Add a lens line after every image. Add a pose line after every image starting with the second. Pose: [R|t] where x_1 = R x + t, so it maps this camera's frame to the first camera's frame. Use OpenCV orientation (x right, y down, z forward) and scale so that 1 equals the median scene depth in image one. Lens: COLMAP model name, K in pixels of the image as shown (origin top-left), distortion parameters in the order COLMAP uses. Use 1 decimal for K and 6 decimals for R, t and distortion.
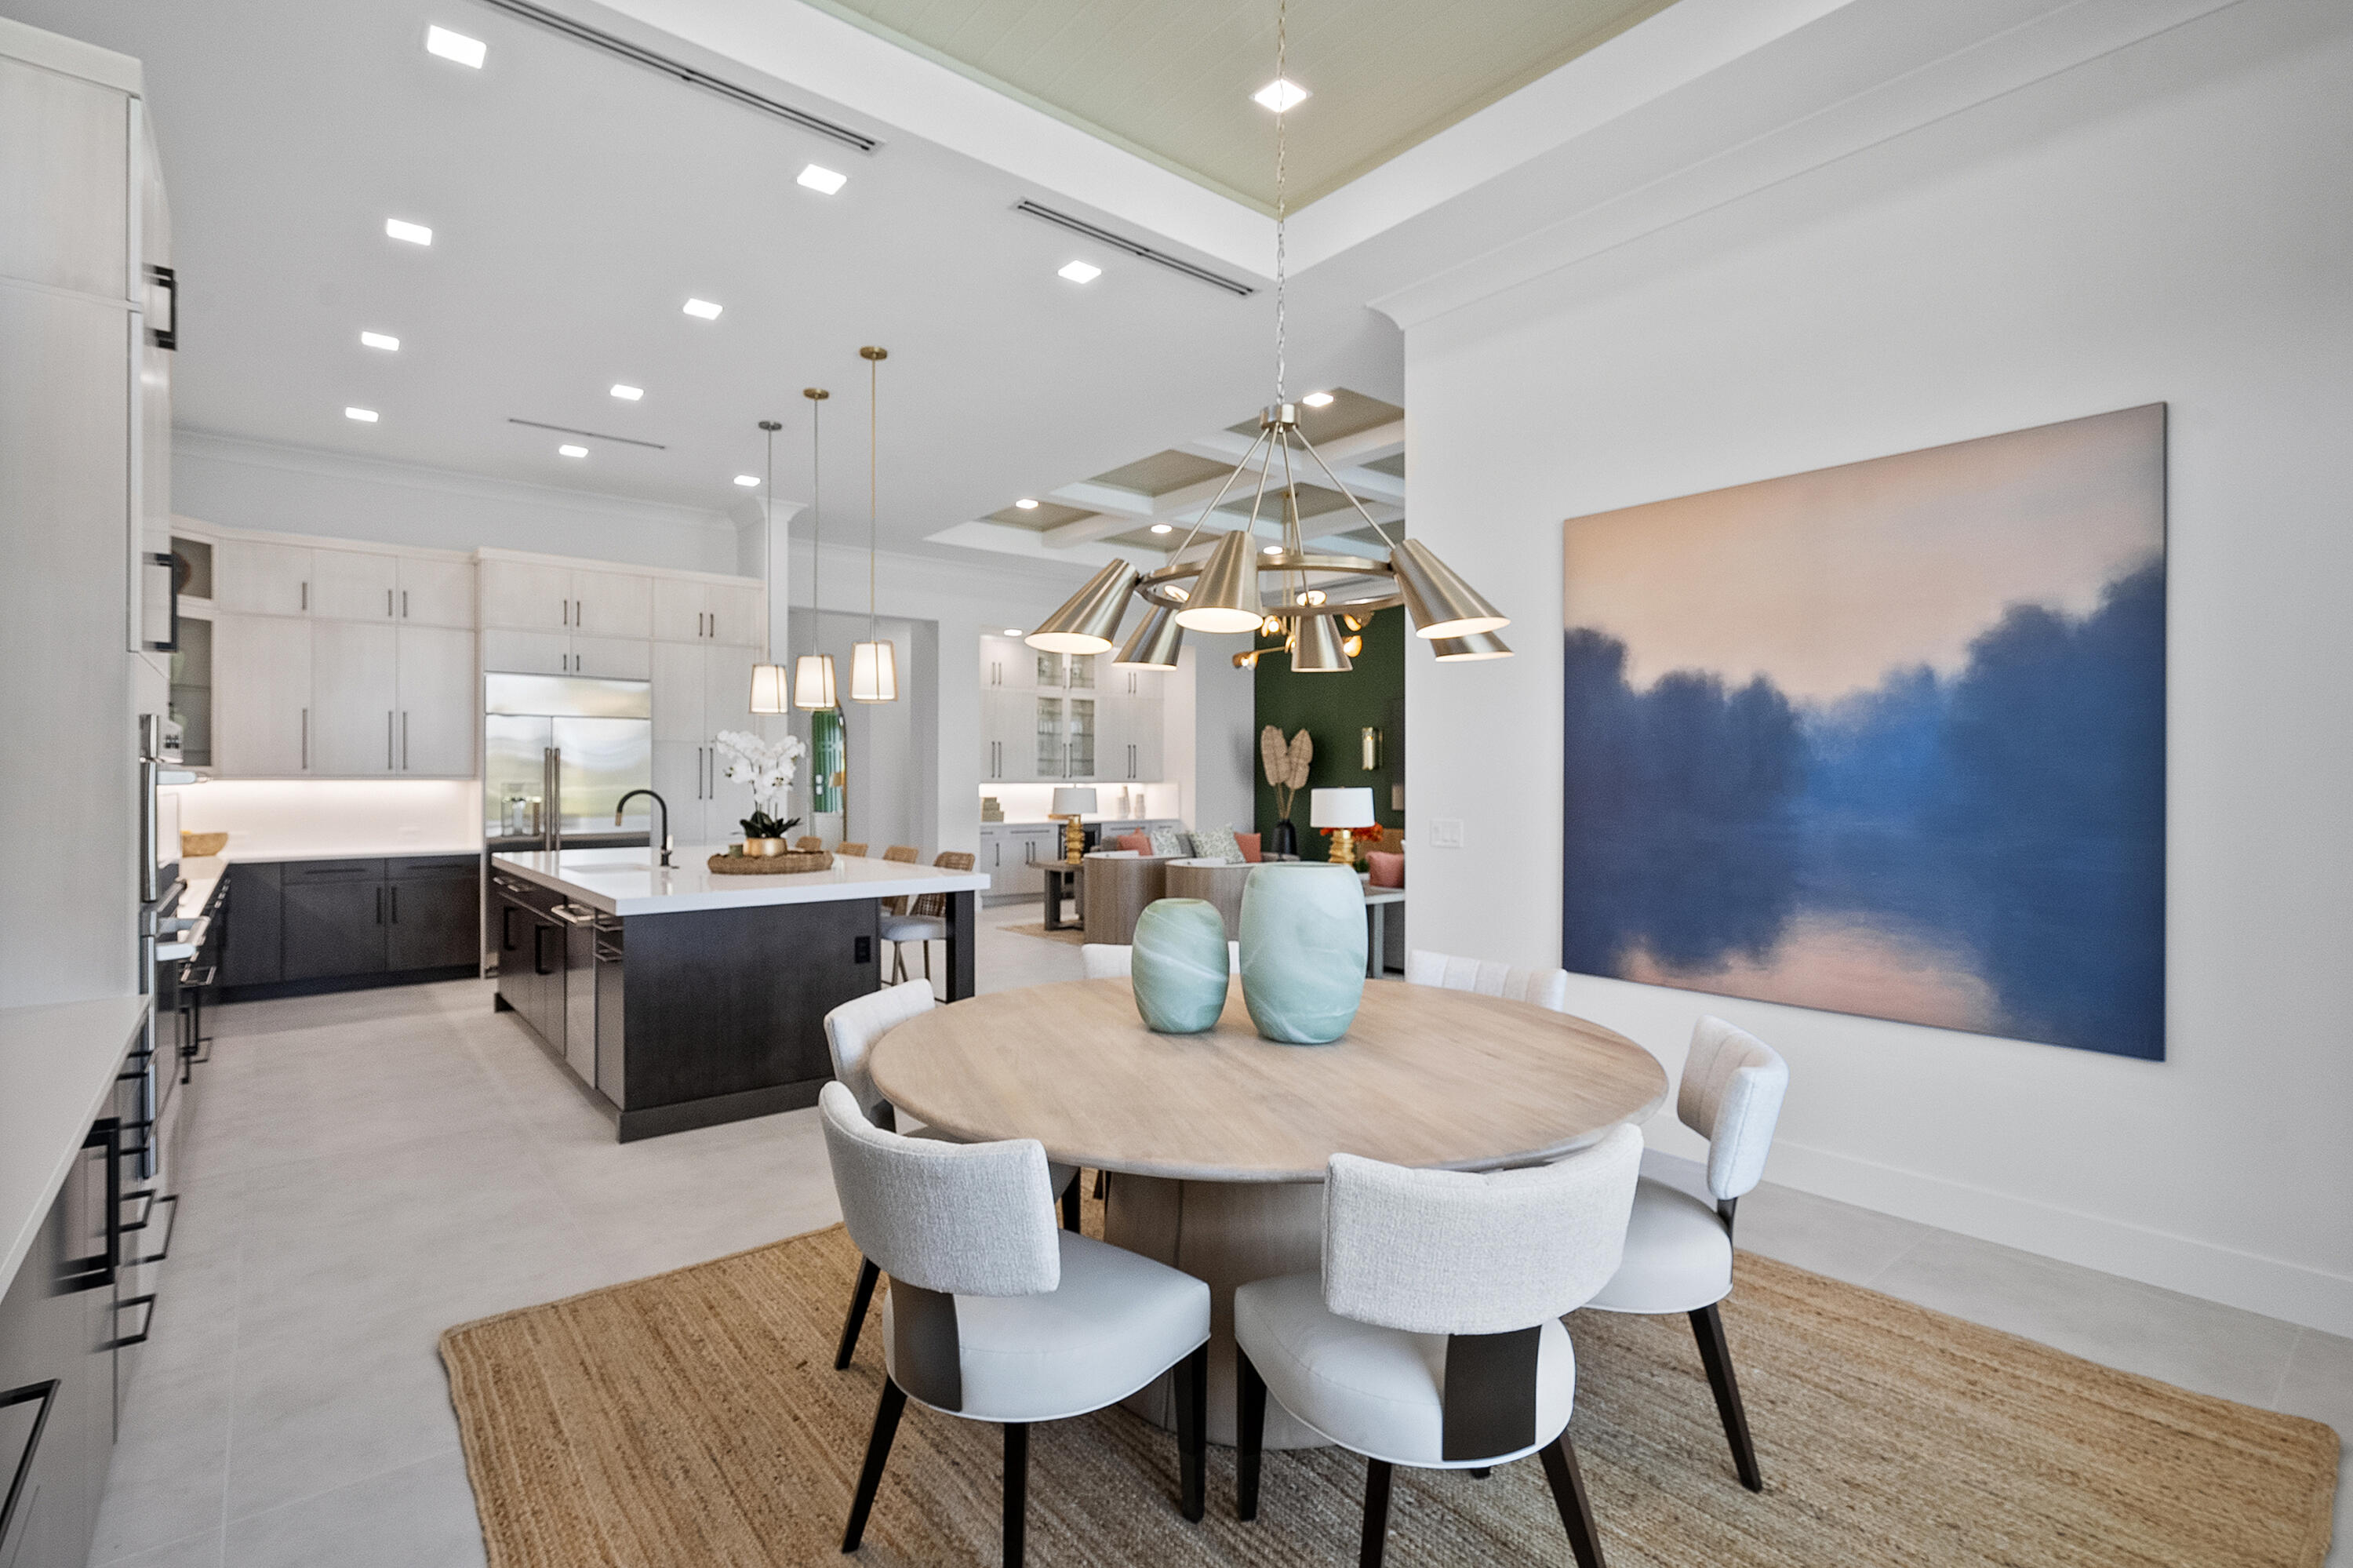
lens RADIAL K [[1096.2, 0, 1192.5], [0, 1096.2, 773.3], [0, 0, 1]] dist [-0.027146, 0.016419]
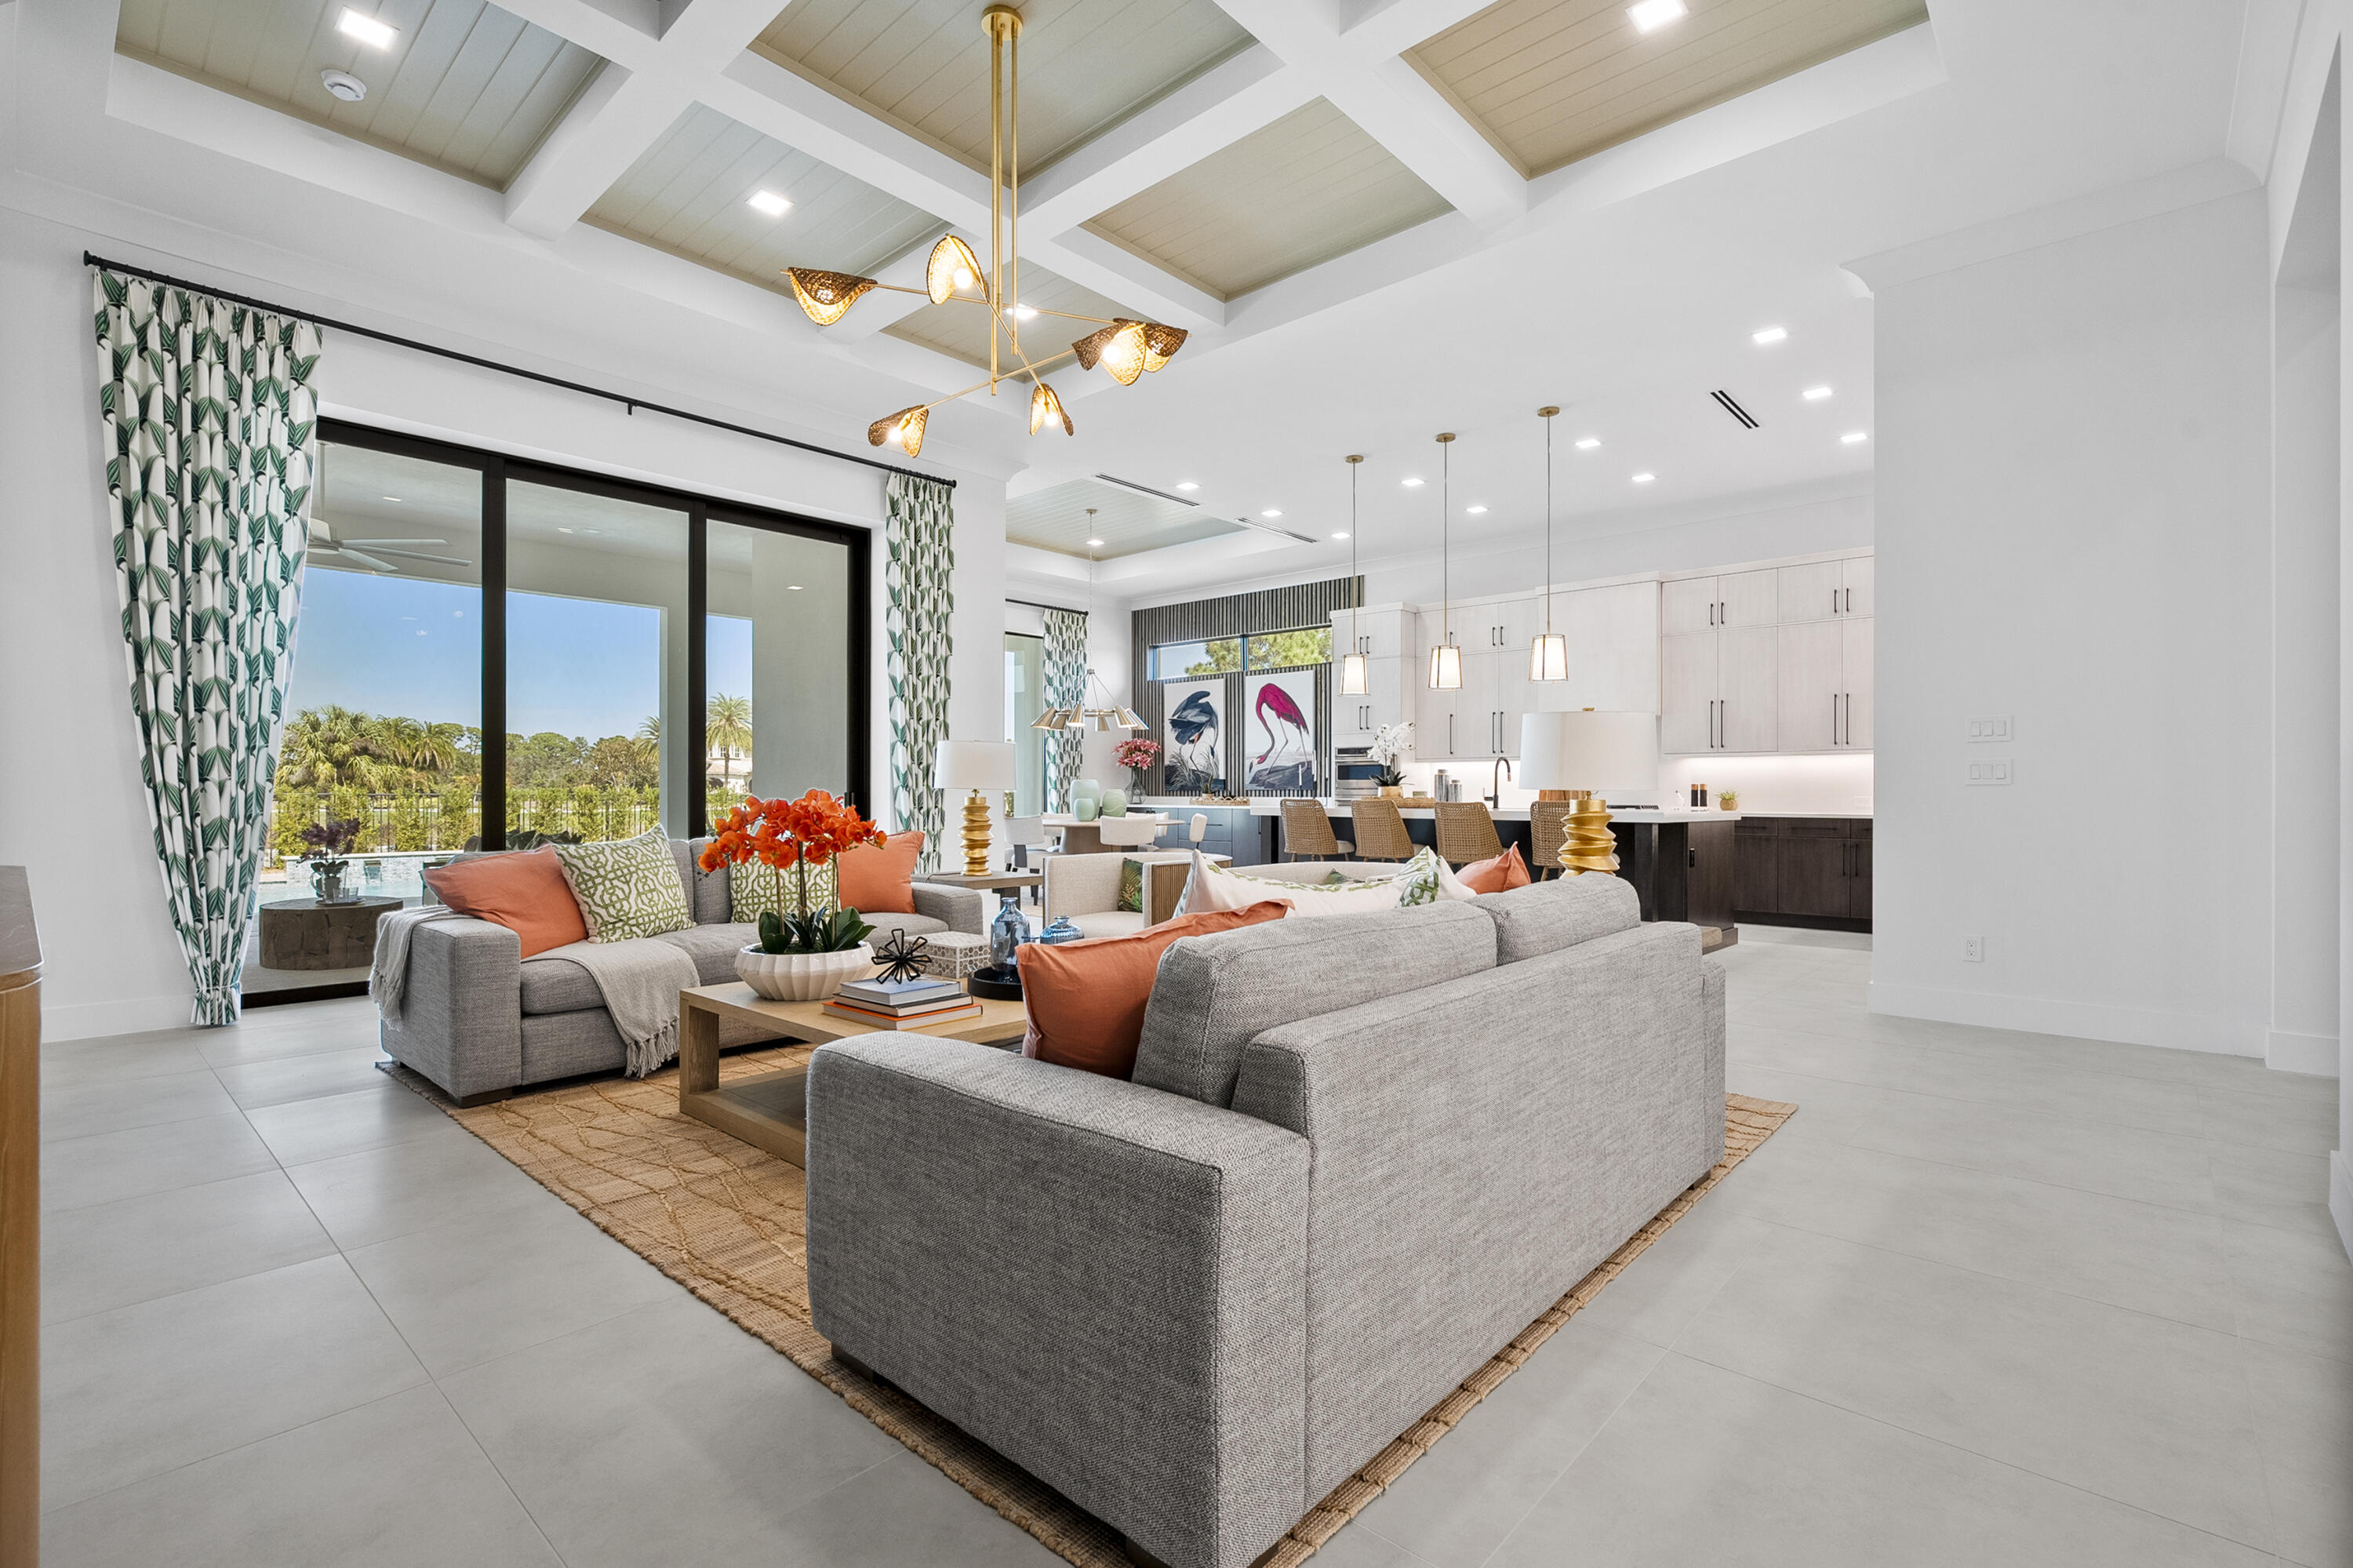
lens RADIAL K [[1065.9, 0, 1175.7], [0, 1065.9, 788.3], [0, 0, 1]] dist [-0.003206, 0.000314]
pose [[-0.992136, -0.003105, -0.125128, 0.098282], [-0.002063, 0.999962, -0.008451, 0.055854], [0.125149, -0.008126, -0.992105, 1.881333]]
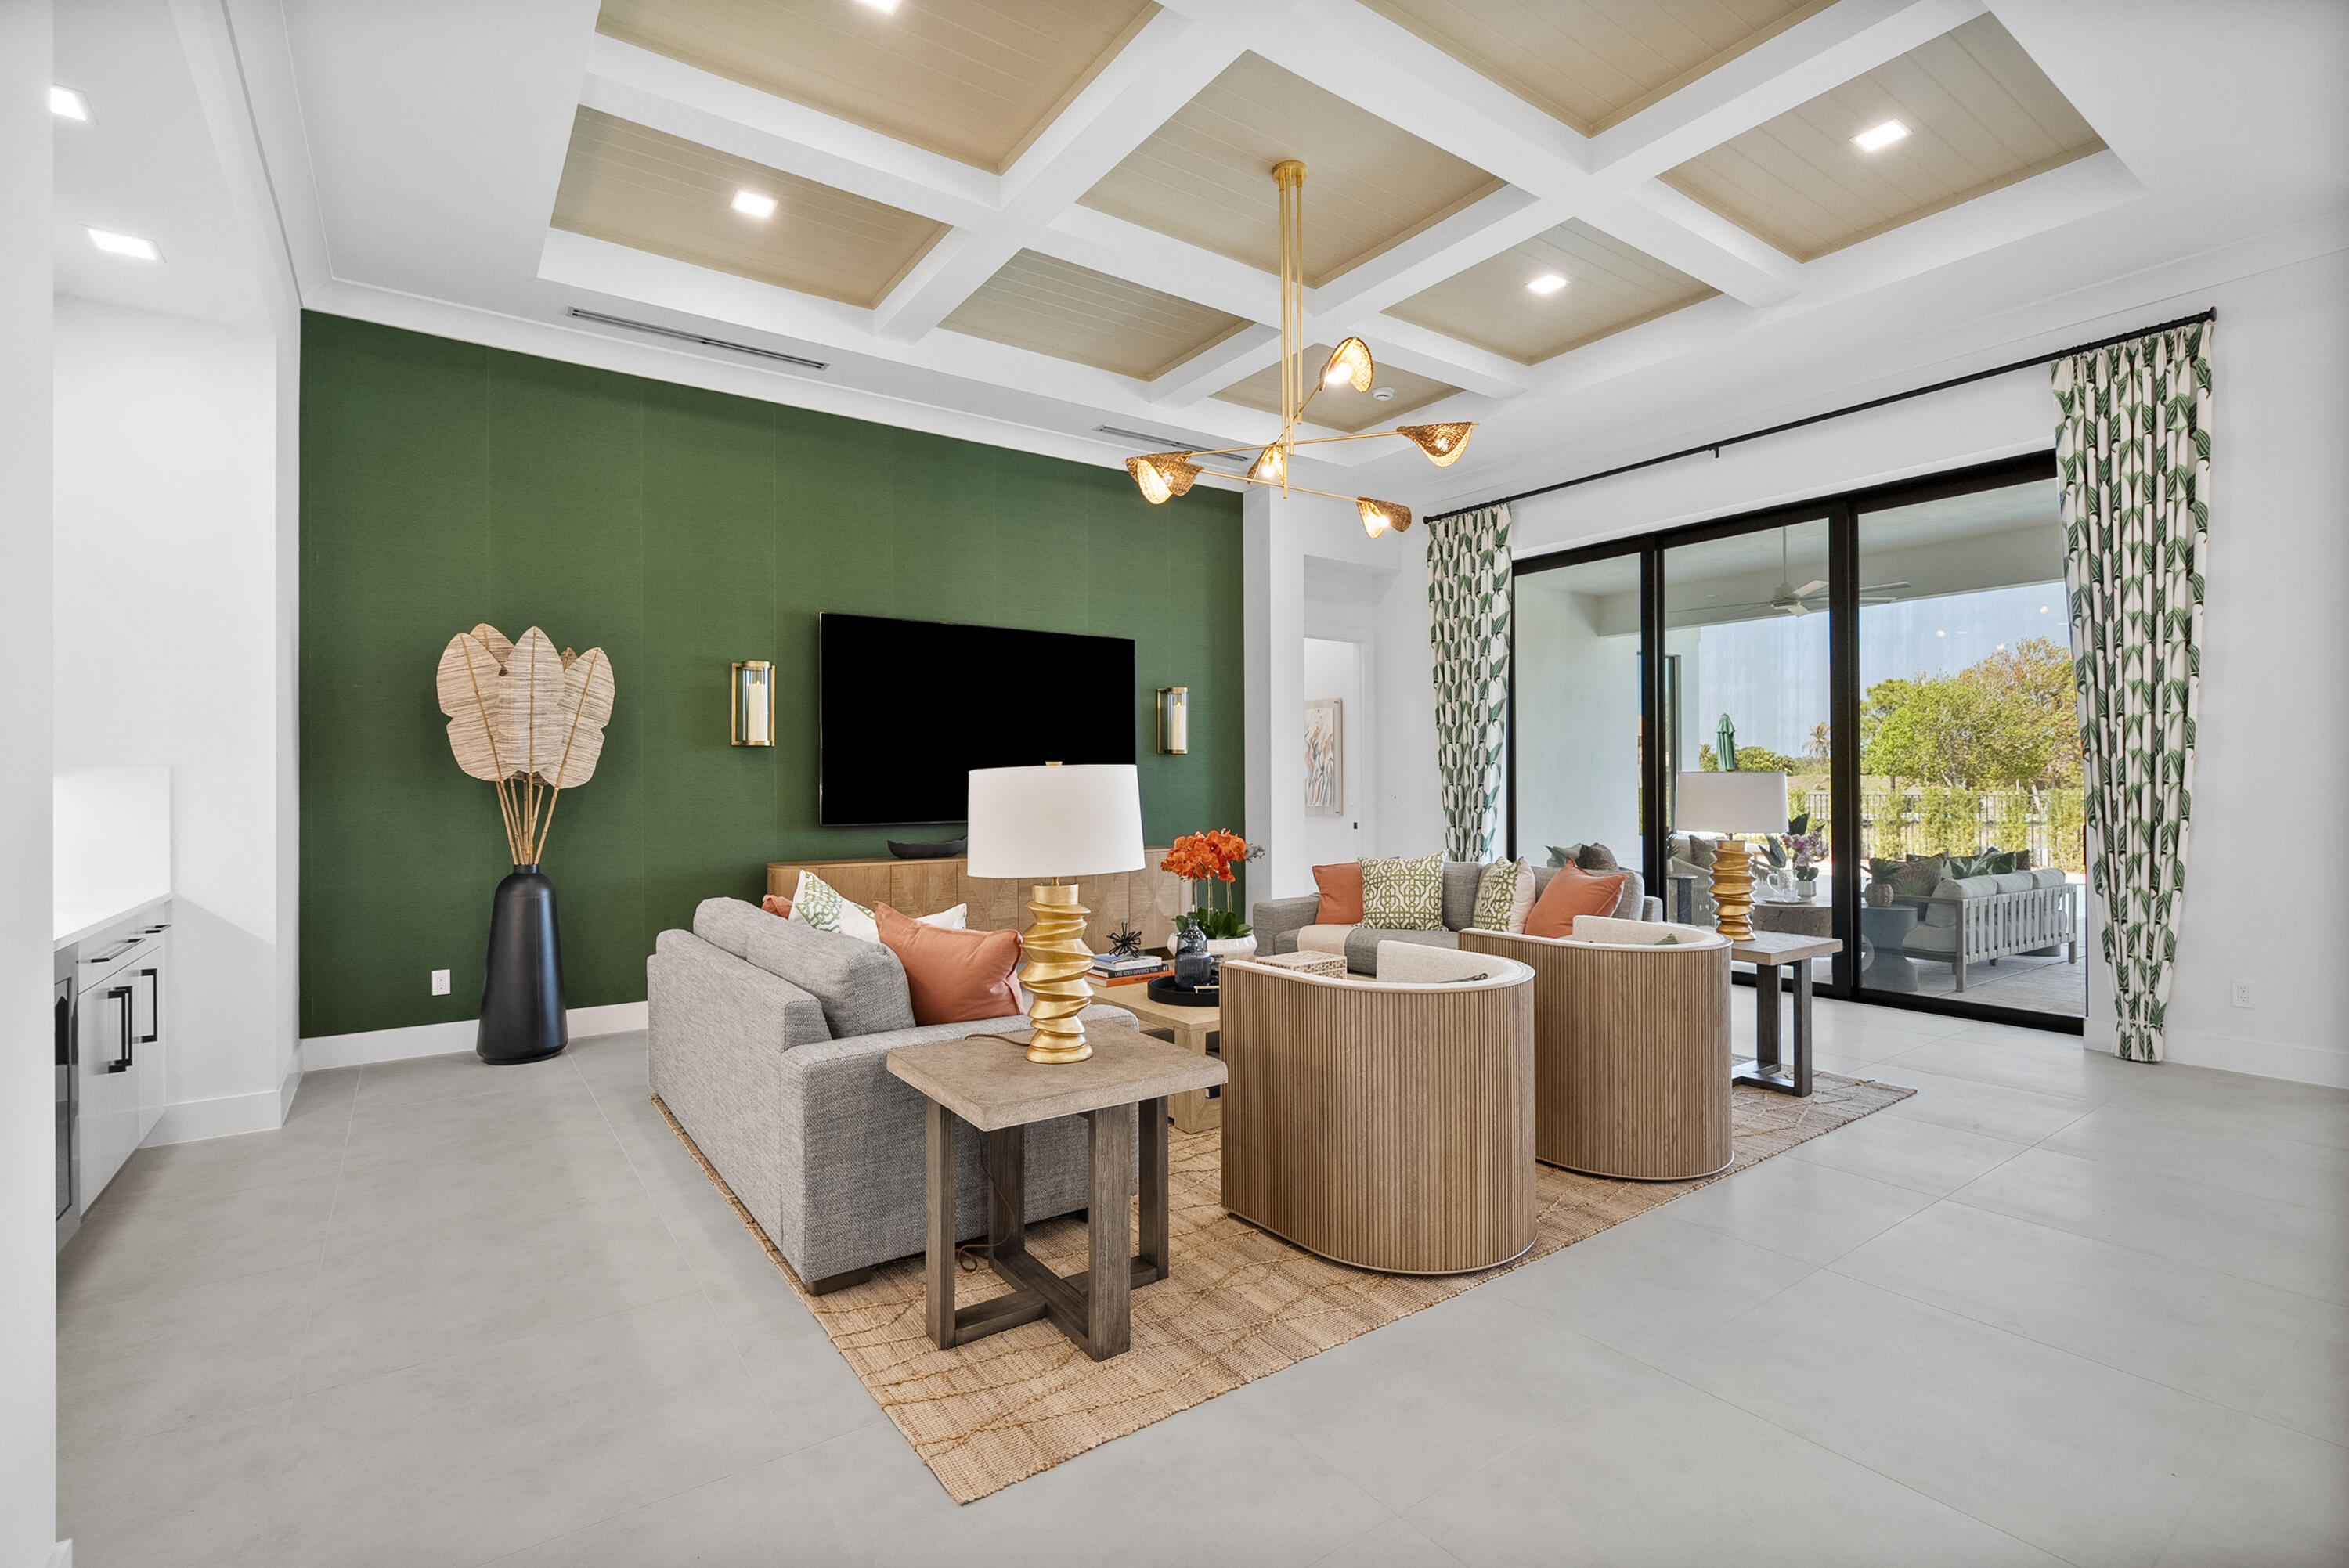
lens RADIAL K [[1061.1, 0, 1170.4], [0, 1061.1, 779.0], [0, 0, 1]] dist [-0.009025, 0.001036]
pose [[0.088936, 0.002036, 0.996035, -0.511041], [0.000091, 0.999998, -0.002052, 0.020600], [-0.996037, 0.000273, 0.088936, 1.346758]]
